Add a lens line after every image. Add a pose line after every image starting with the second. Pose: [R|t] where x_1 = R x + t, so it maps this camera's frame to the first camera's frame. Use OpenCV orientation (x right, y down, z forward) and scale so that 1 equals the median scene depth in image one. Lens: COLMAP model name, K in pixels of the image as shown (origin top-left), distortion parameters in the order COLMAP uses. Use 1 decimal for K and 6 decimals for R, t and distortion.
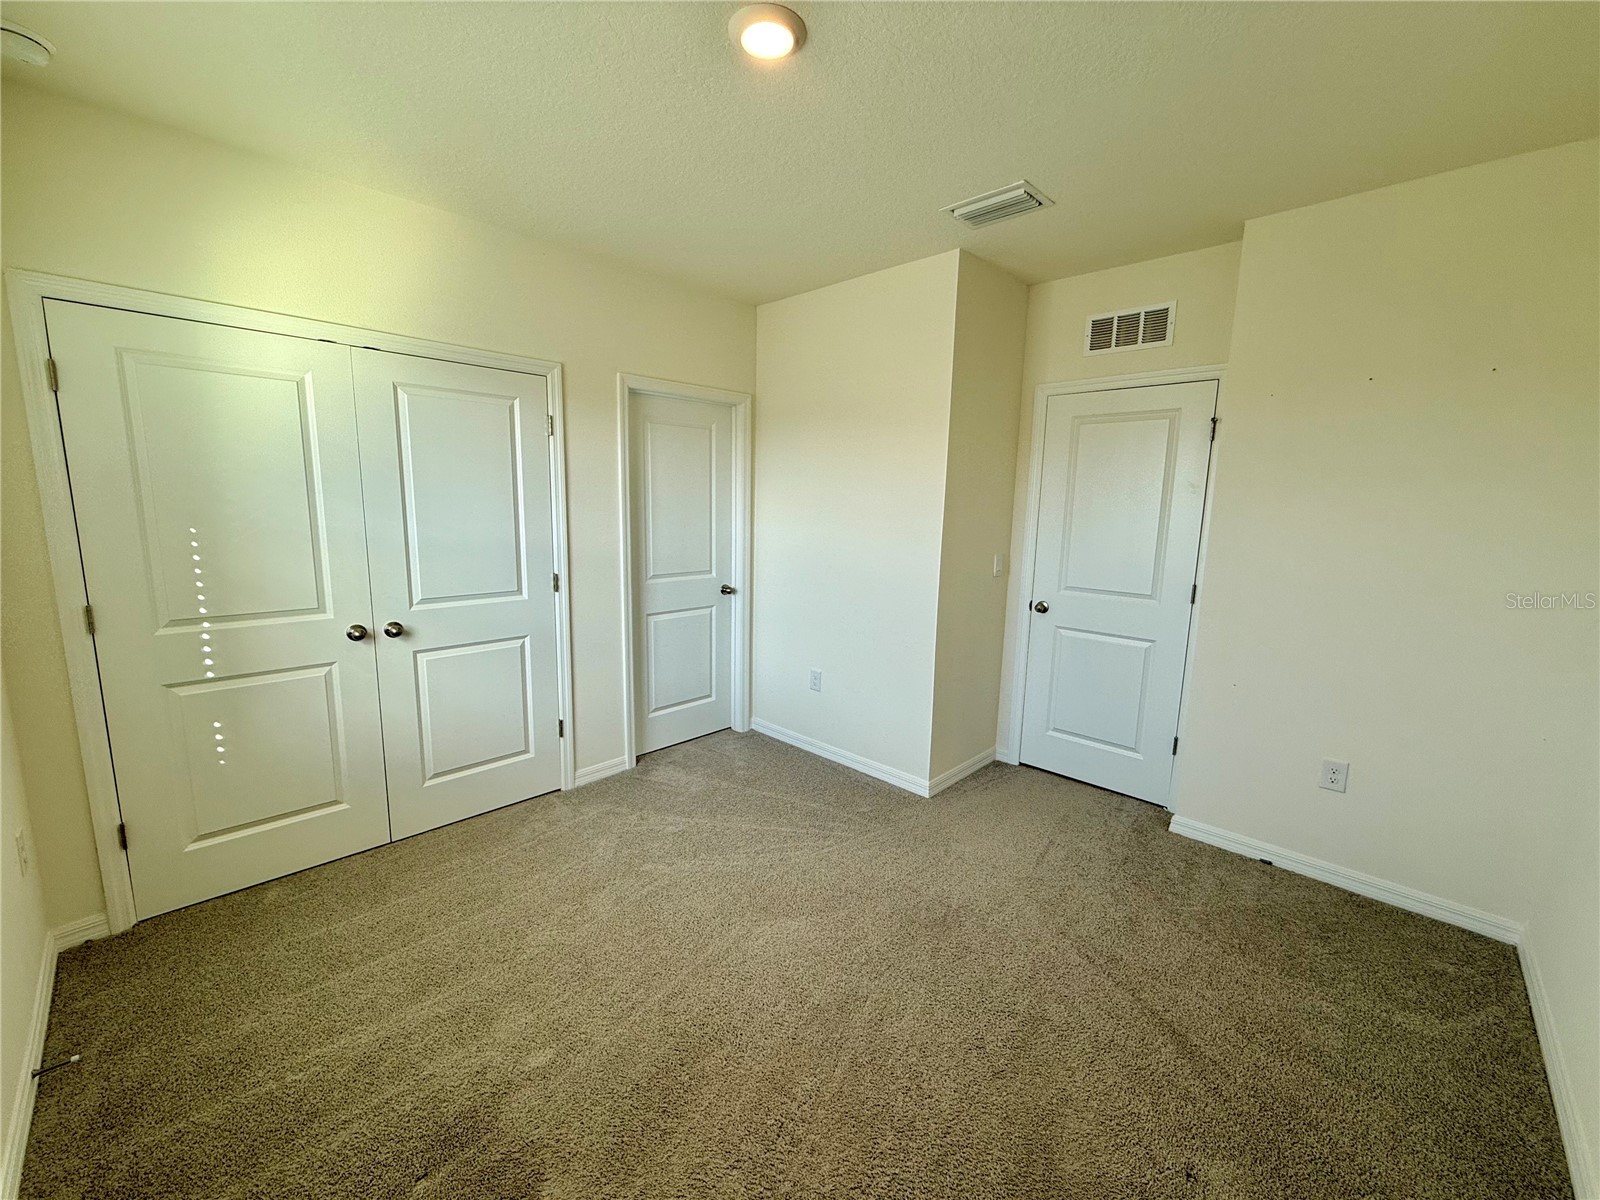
lens RADIAL K [[635.5, 0, 795.6], [0, 635.5, 604.3], [0, 0, 1]] dist [0.000044, -0.000163]
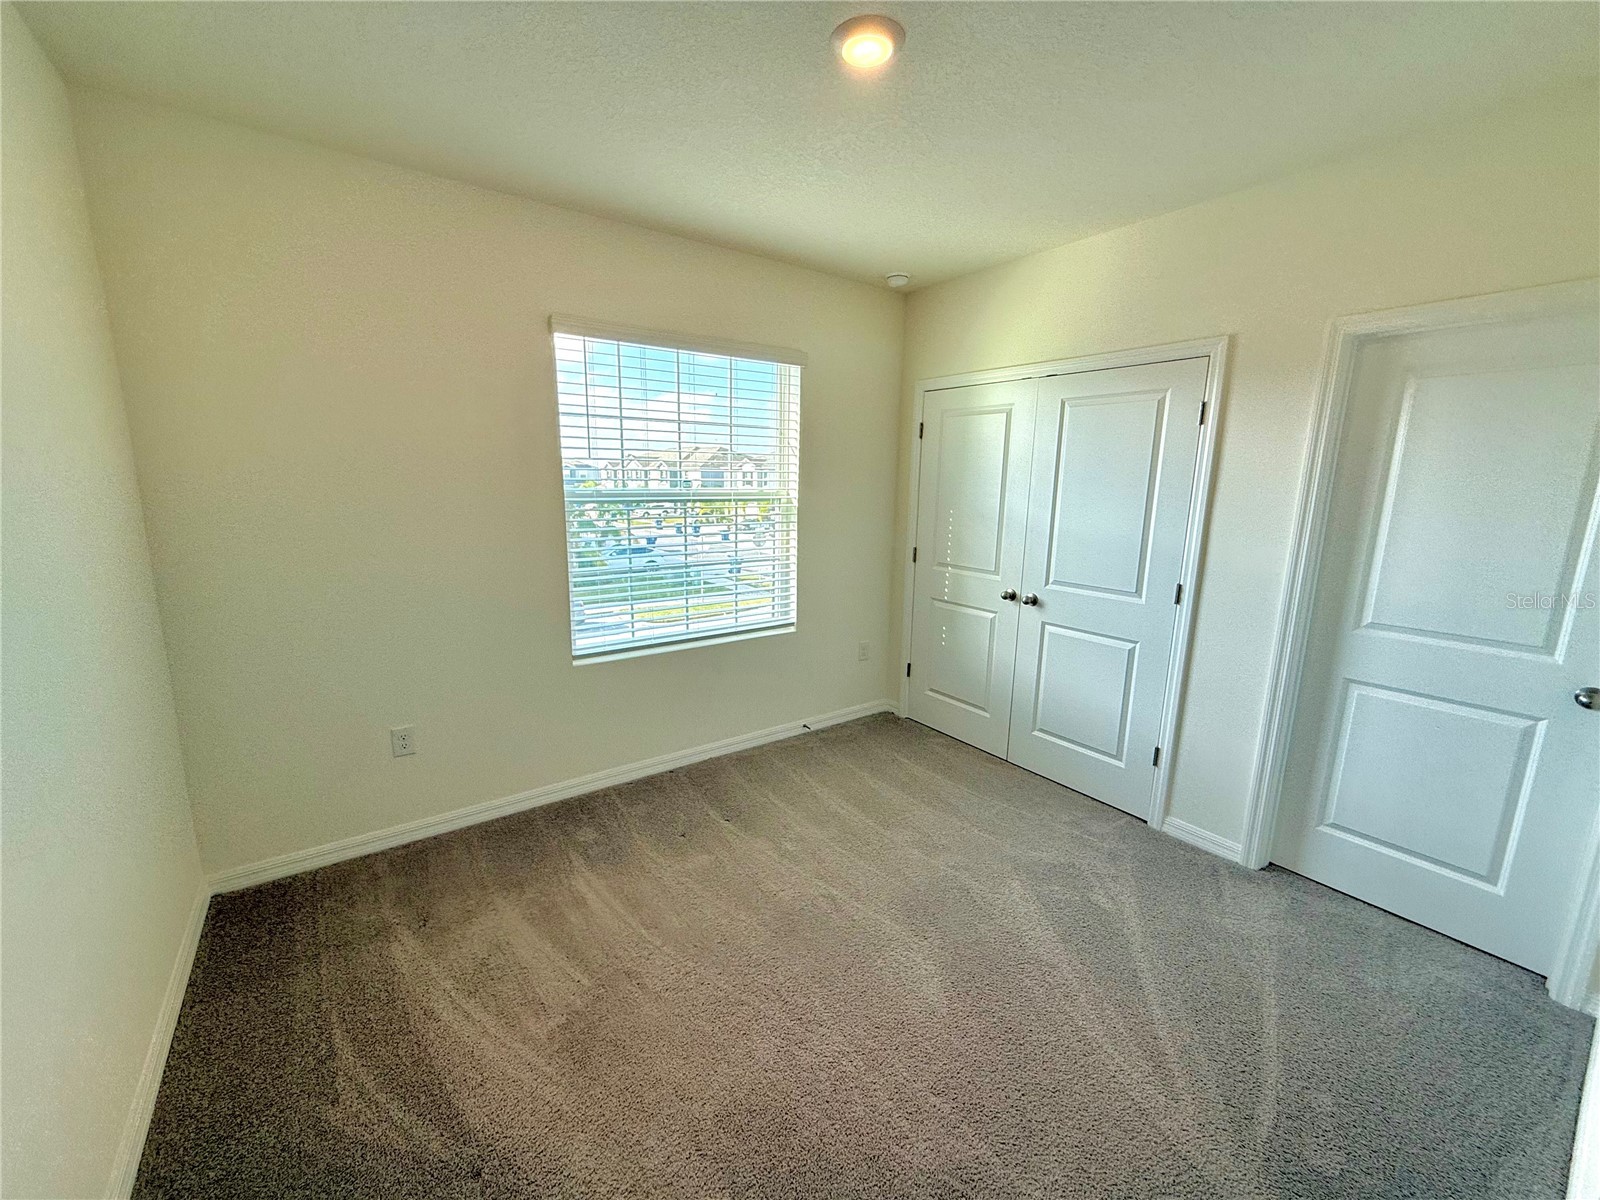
lens RADIAL K [[635.5, 0, 787.0], [0, 635.5, 596.7], [0, 0, 1]] dist [0.000044, -0.000163]
pose [[-0.182596, 0.164084, -0.969399, 0.584256], [-0.174847, 0.964840, 0.196246, -0.110833], [0.967516, 0.205330, -0.147486, 0.625172]]
